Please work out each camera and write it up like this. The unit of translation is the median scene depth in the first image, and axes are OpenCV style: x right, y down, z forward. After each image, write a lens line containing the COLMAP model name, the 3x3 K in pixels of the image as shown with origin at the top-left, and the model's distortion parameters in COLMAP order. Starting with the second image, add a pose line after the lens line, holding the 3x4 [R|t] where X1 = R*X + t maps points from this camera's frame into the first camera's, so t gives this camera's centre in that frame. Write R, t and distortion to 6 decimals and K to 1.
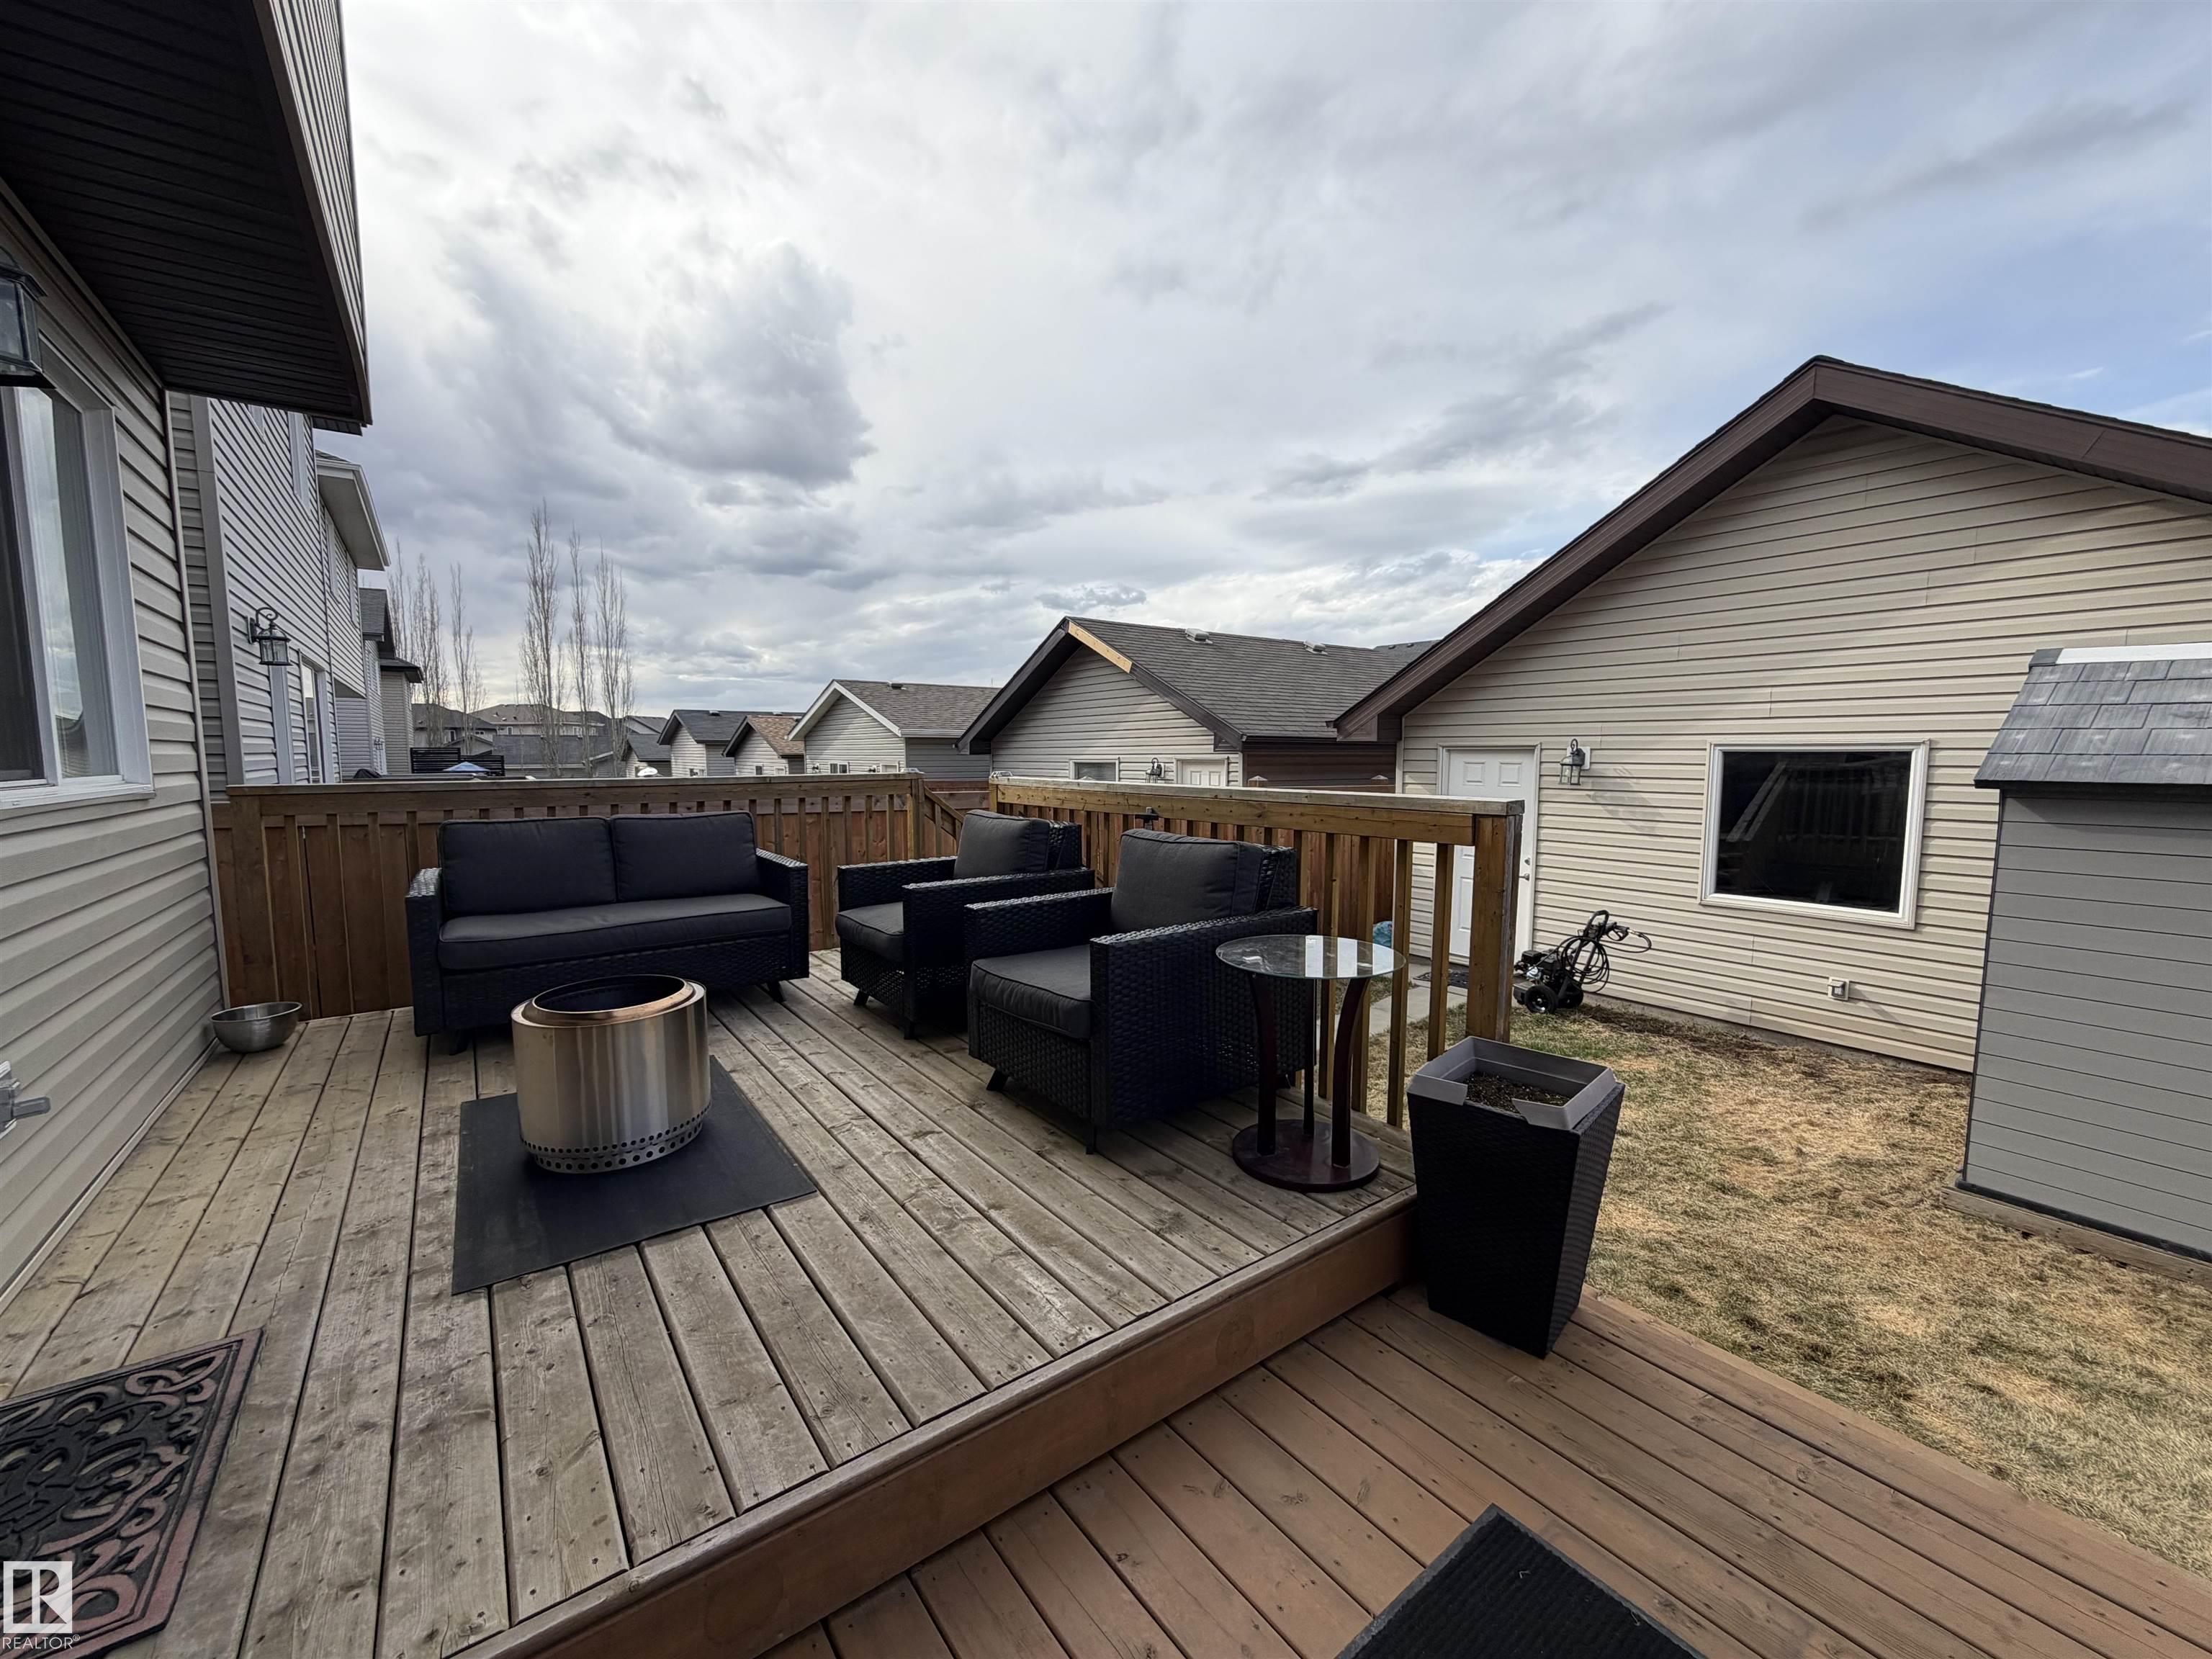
lens RADIAL K [[883.1, 0, 1096.6], [0, 883.1, 838.7], [0, 0, 1]] dist [0.002786, -0.000104]
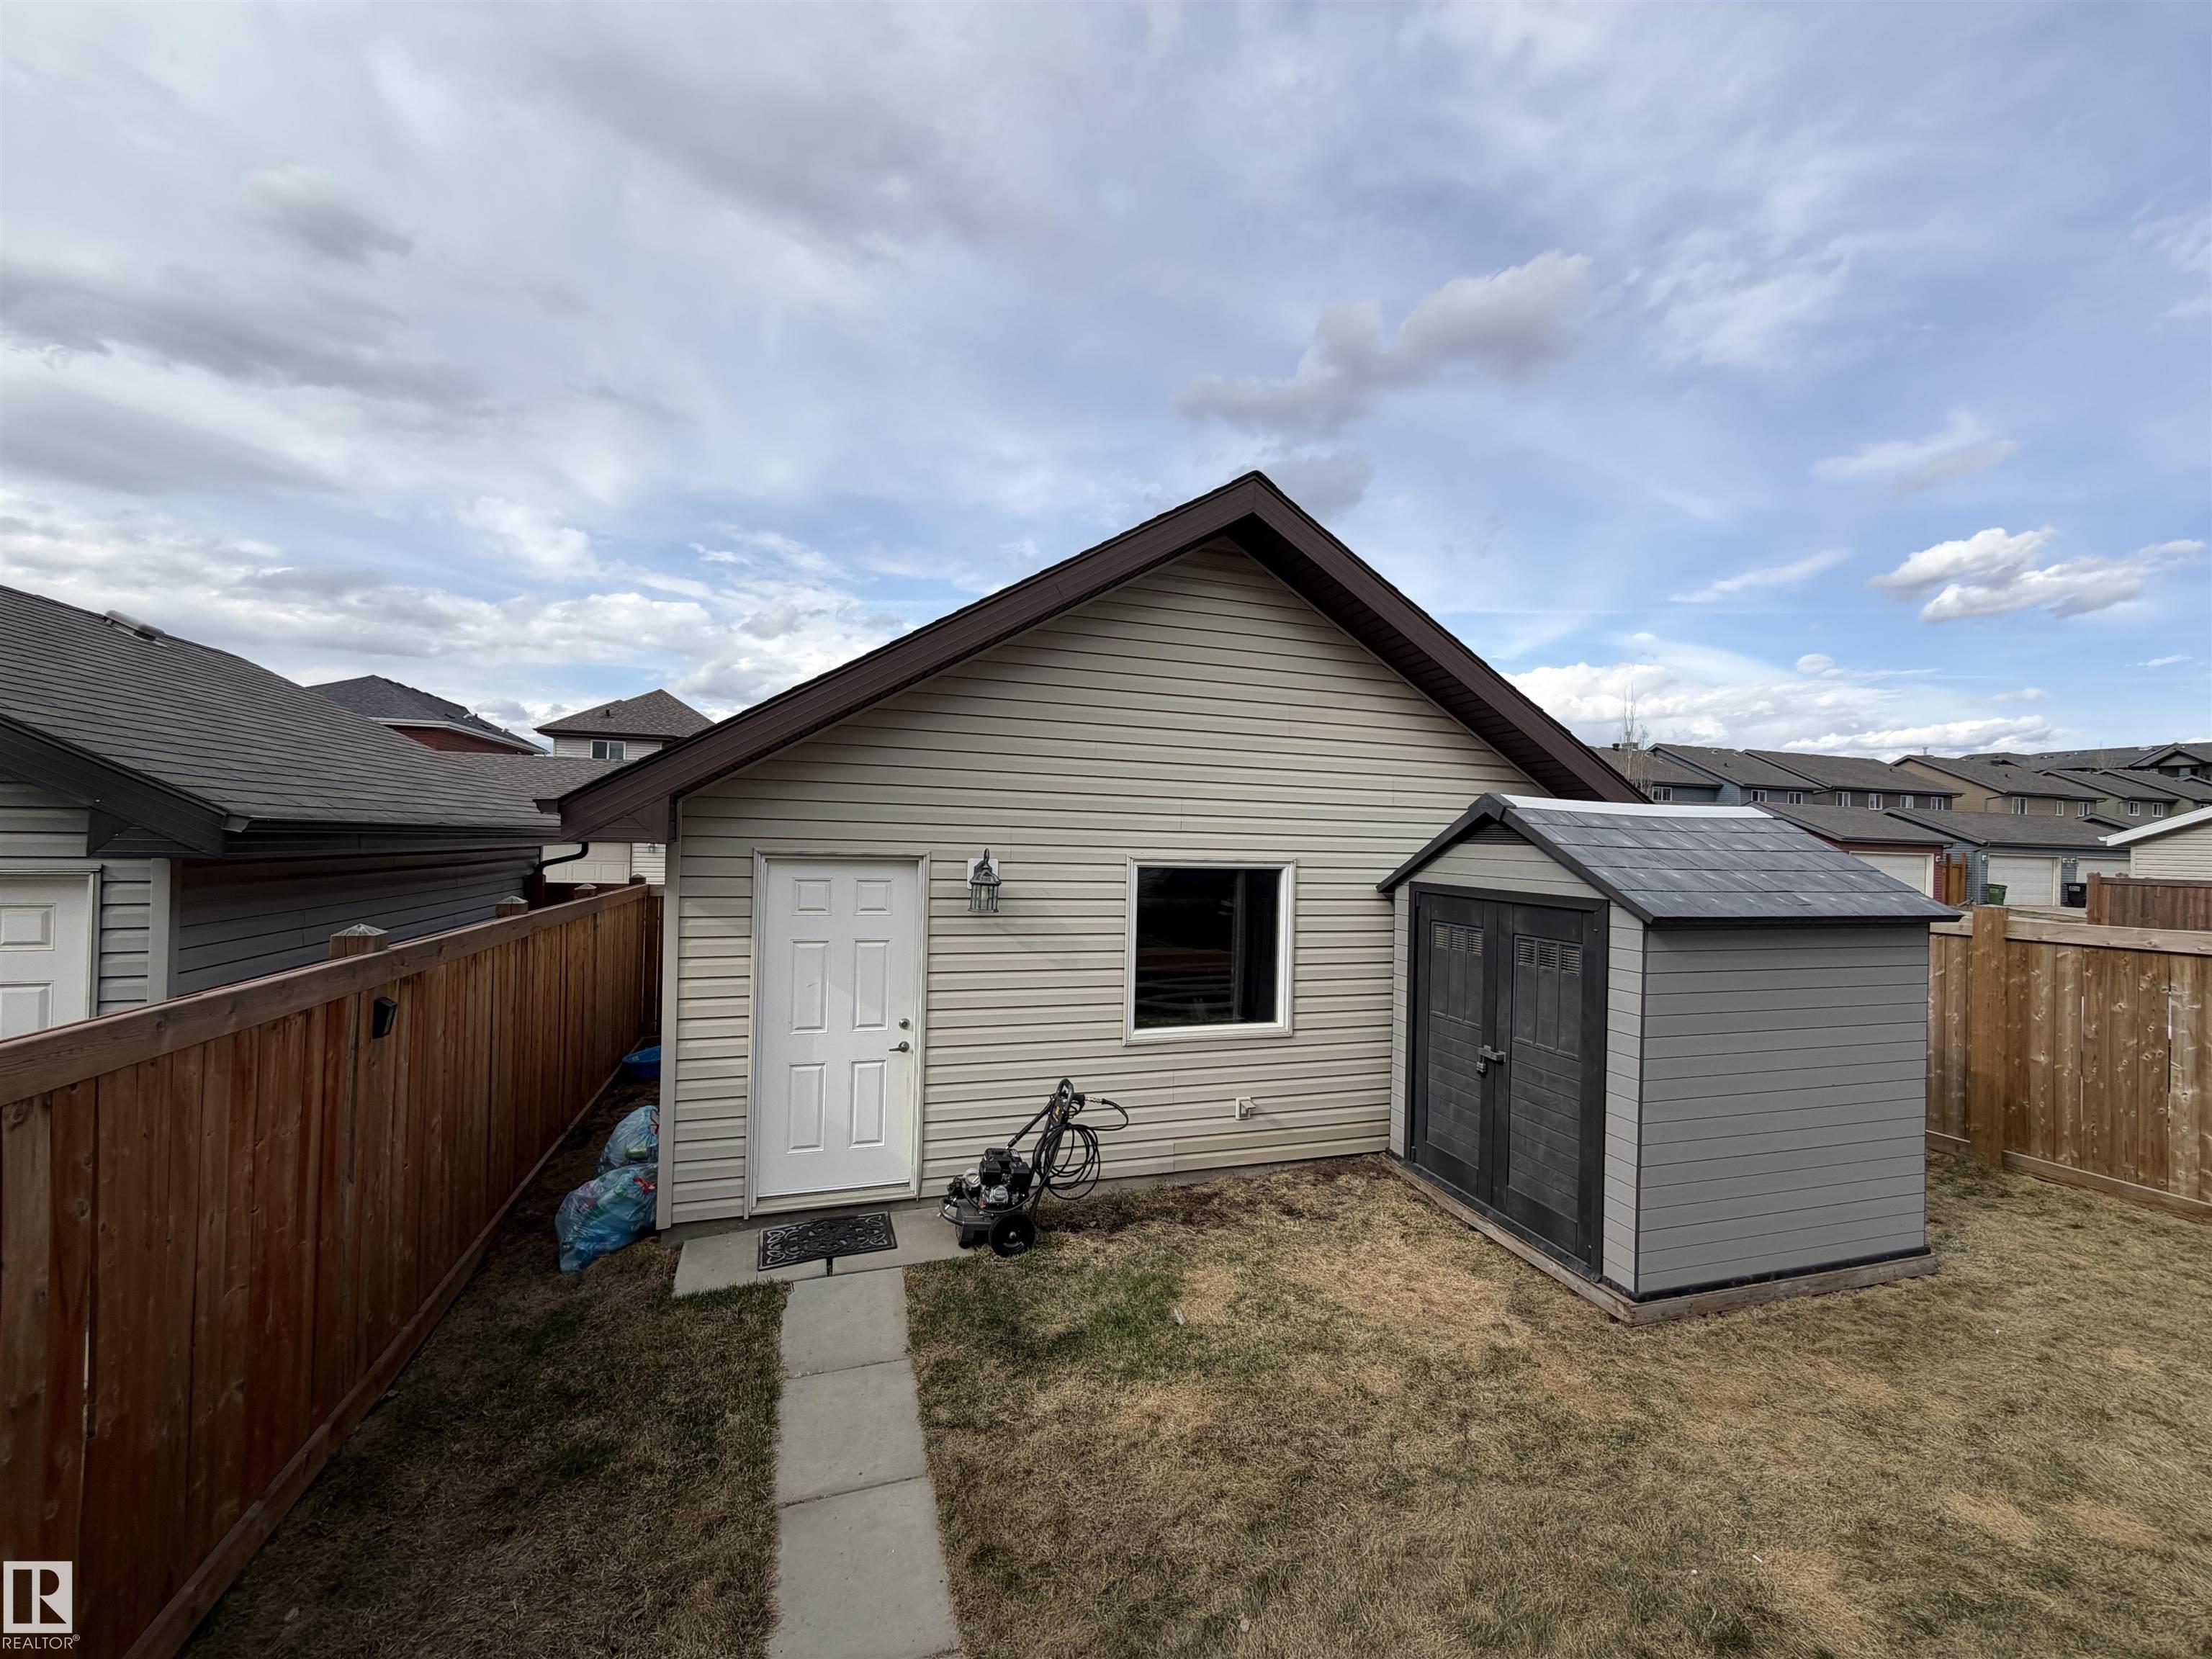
lens RADIAL K [[883.1, 0, 1113.1], [0, 883.1, 826.8], [0, 0, 1]] dist [0.002786, -0.000104]
pose [[0.309701, 0.019775, 0.950628, -0.139817], [0.069424, 0.996645, -0.043349, -0.103491], [-0.948296, 0.079422, 0.307289, 0.762324]]
